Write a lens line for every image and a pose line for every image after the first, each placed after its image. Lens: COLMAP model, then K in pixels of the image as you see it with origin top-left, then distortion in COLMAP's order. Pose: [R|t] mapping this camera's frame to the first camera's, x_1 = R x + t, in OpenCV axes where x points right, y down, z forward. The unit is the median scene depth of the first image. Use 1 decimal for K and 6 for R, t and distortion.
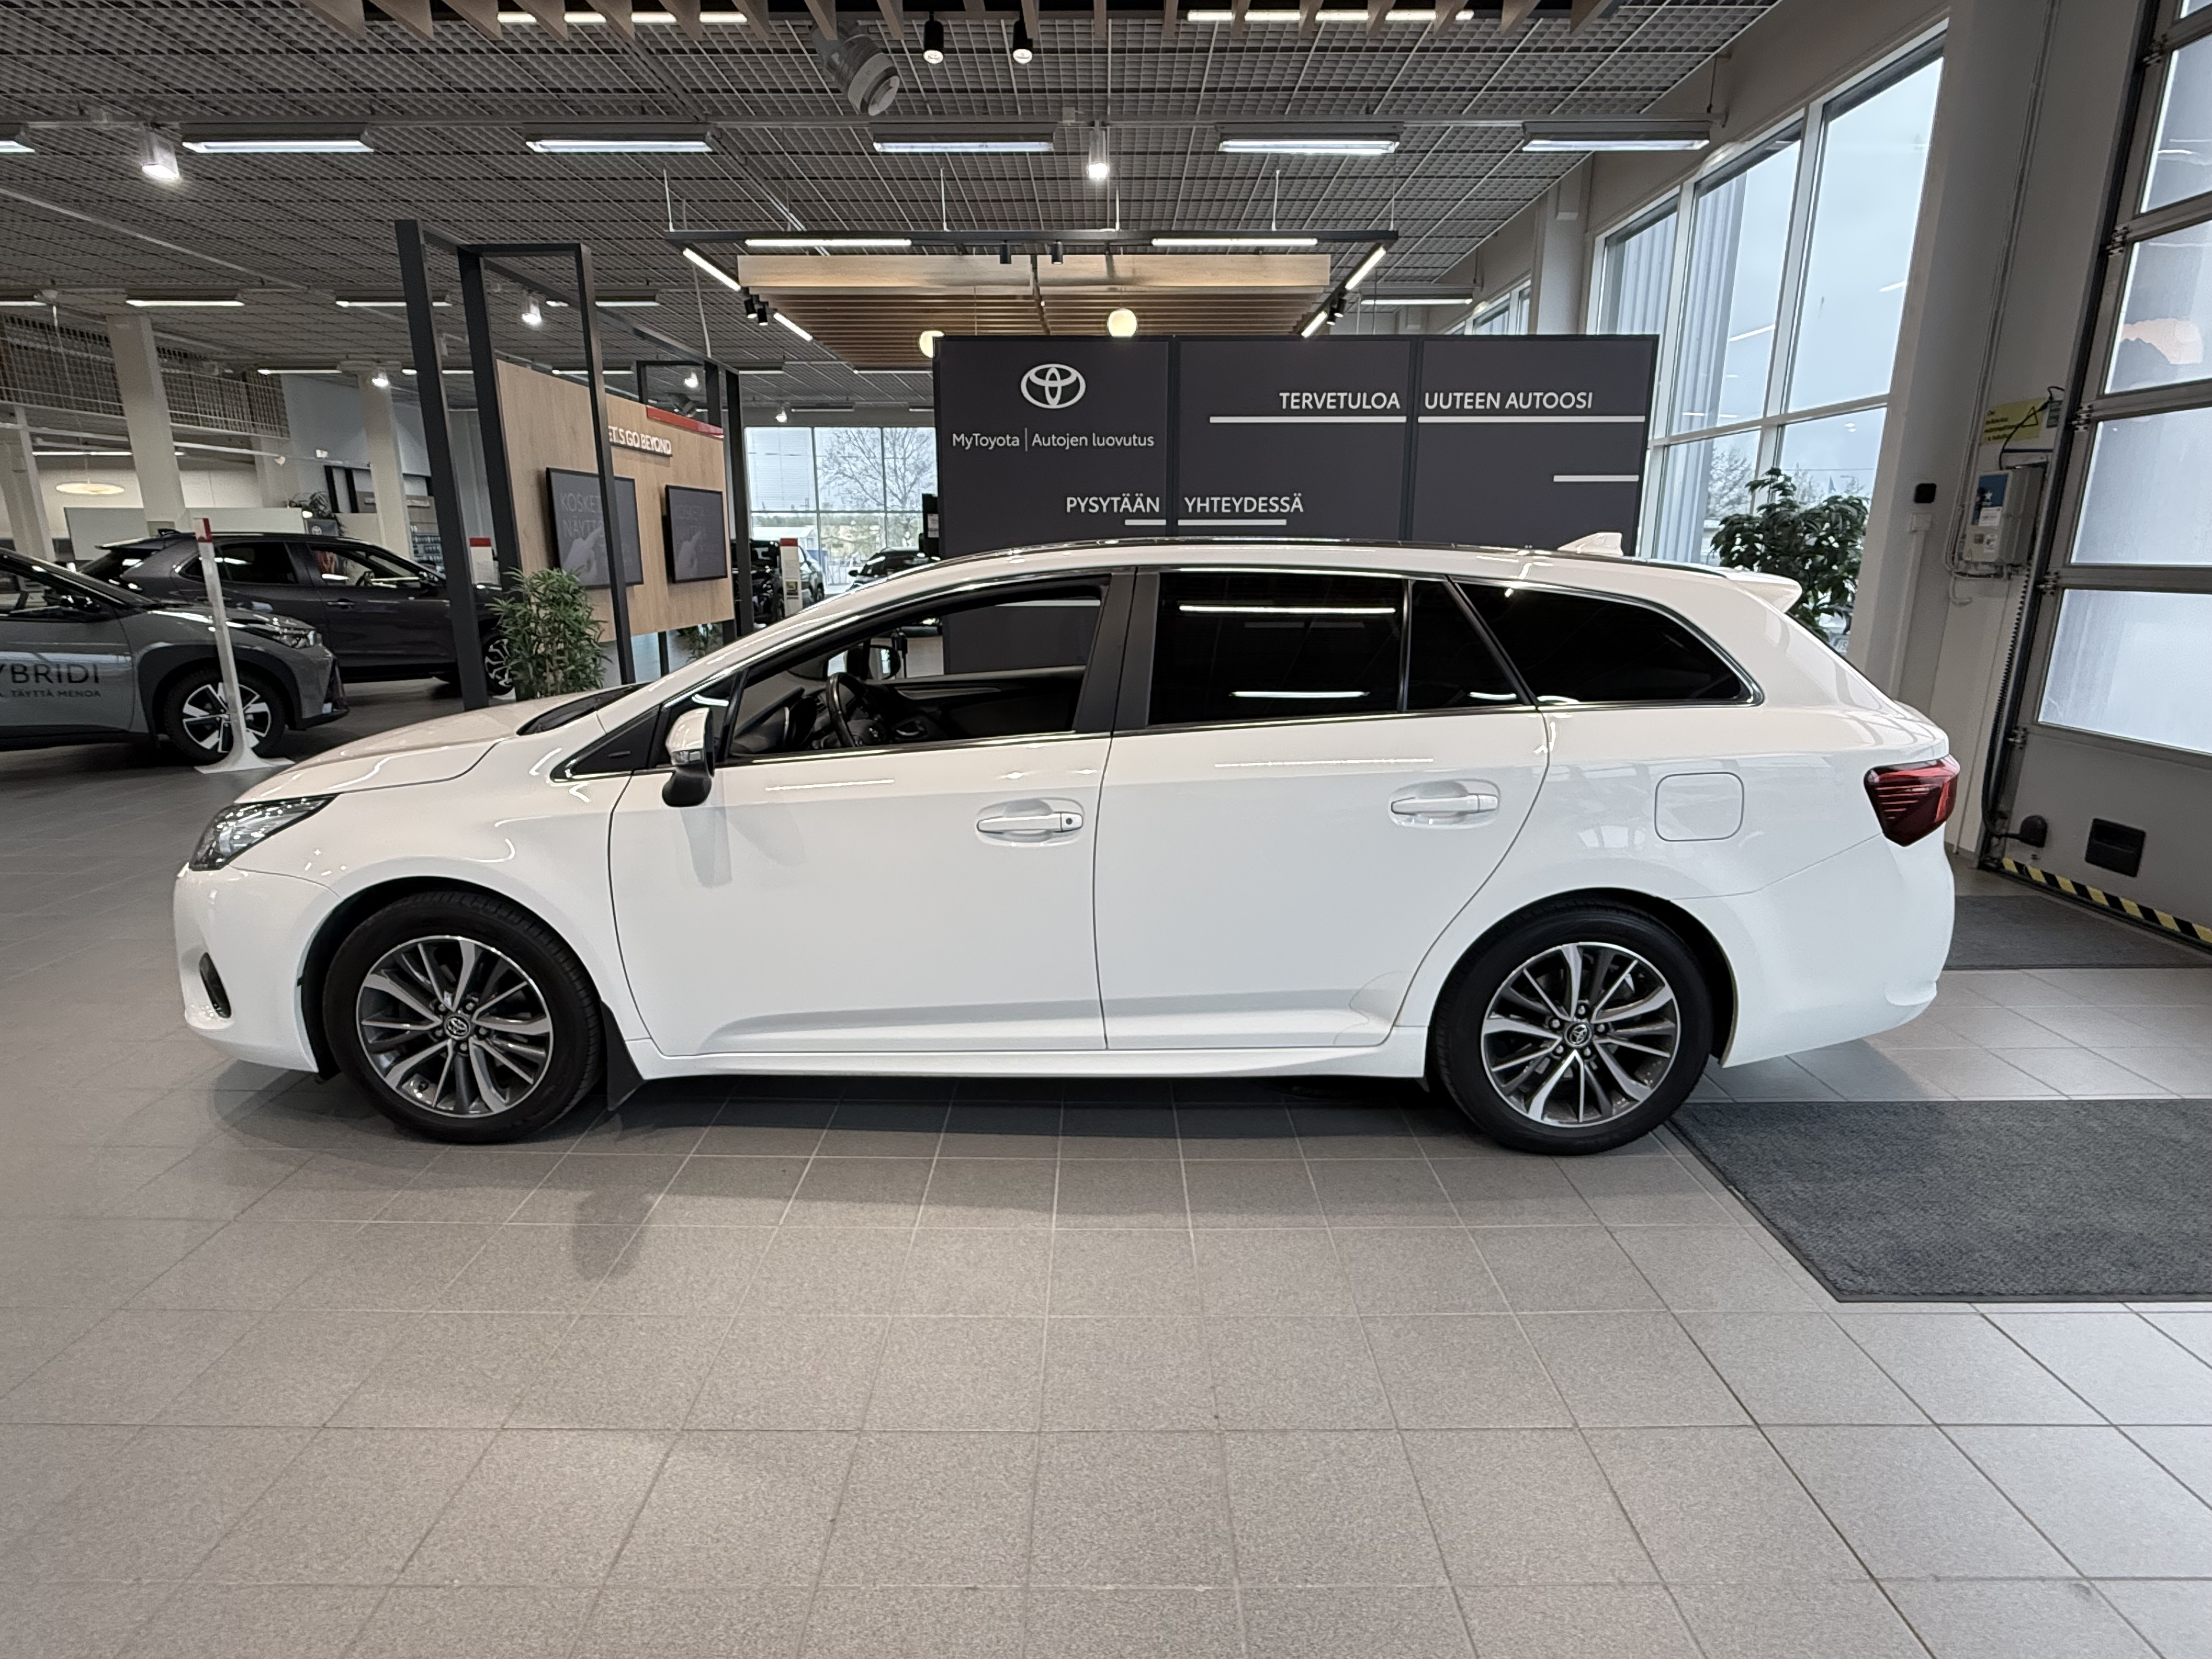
lens RADIAL K [[1130.5, 0, 1100.1], [0, 1130.5, 830.8], [0, 0, 1]] dist [-0.001974, -0.001548]
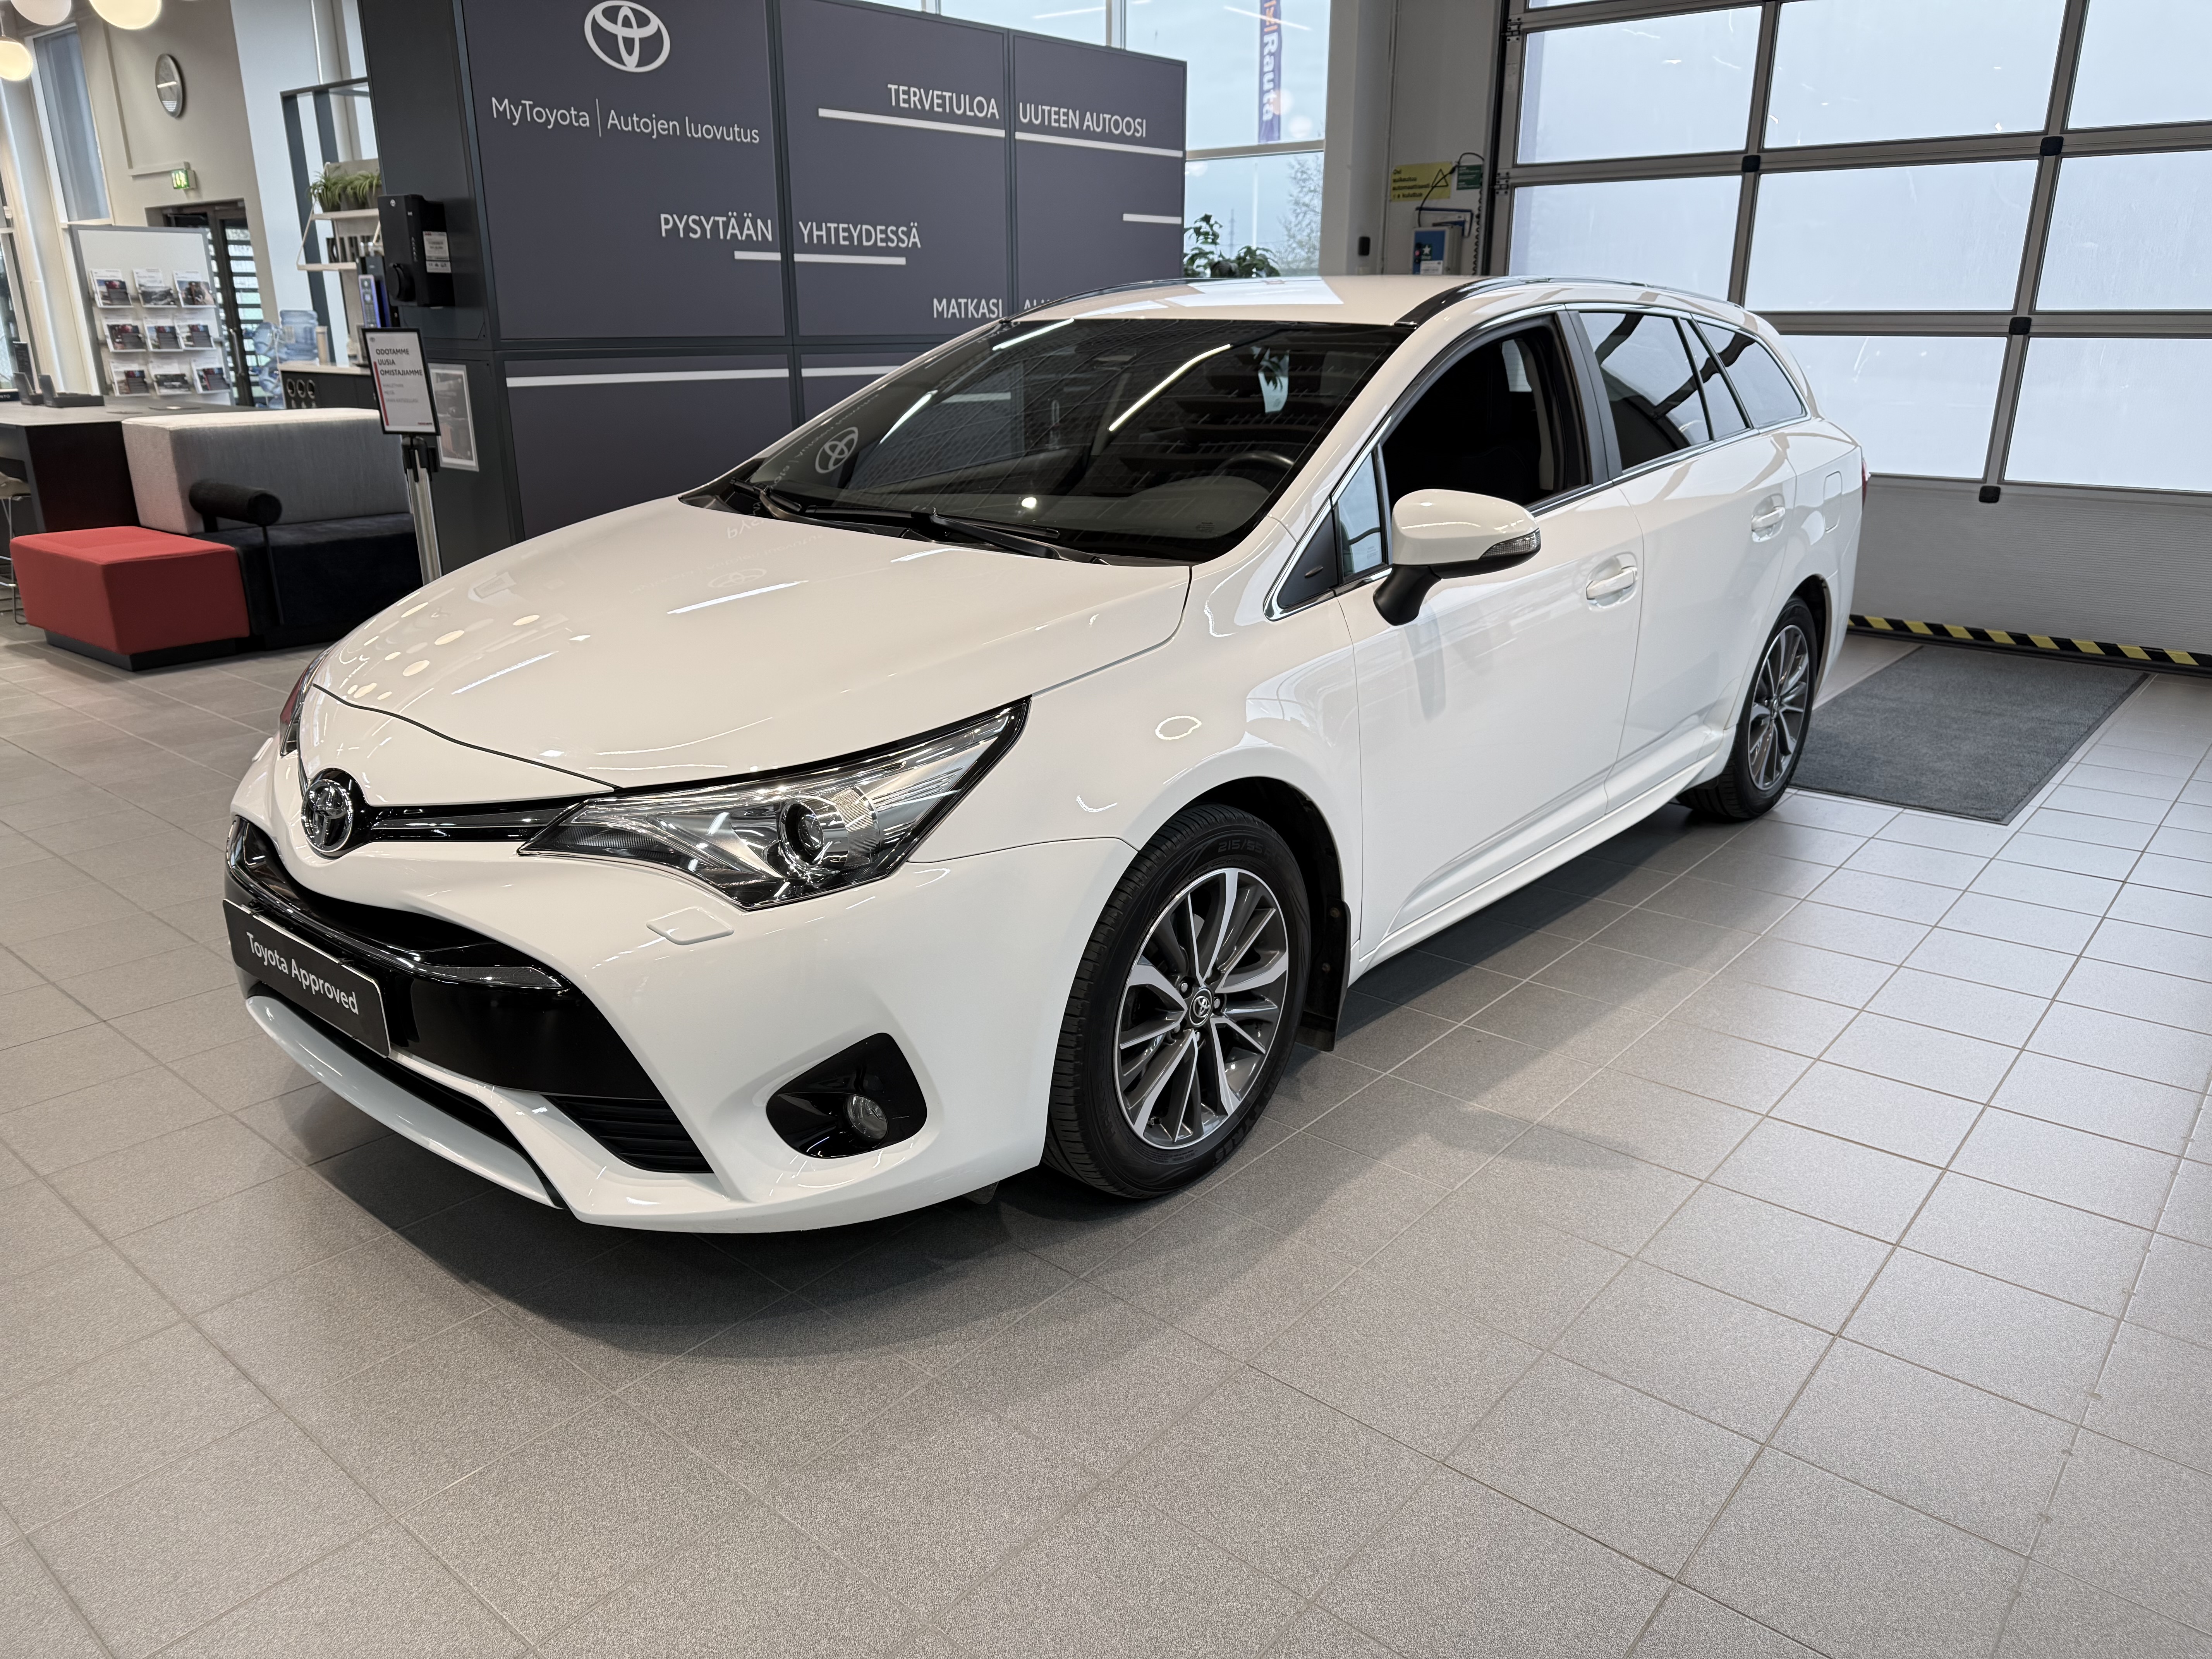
lens RADIAL K [[1559.6, 0, 1106.0], [0, 1559.6, 829.5], [0, 0, 1]] dist [0.042675, -0.066035]
pose [[0.642480, -0.241132, 0.727375, -0.633254], [0.182514, 0.970037, 0.160365, -0.045596], [-0.744250, 0.029725, 0.667239, 0.206819]]
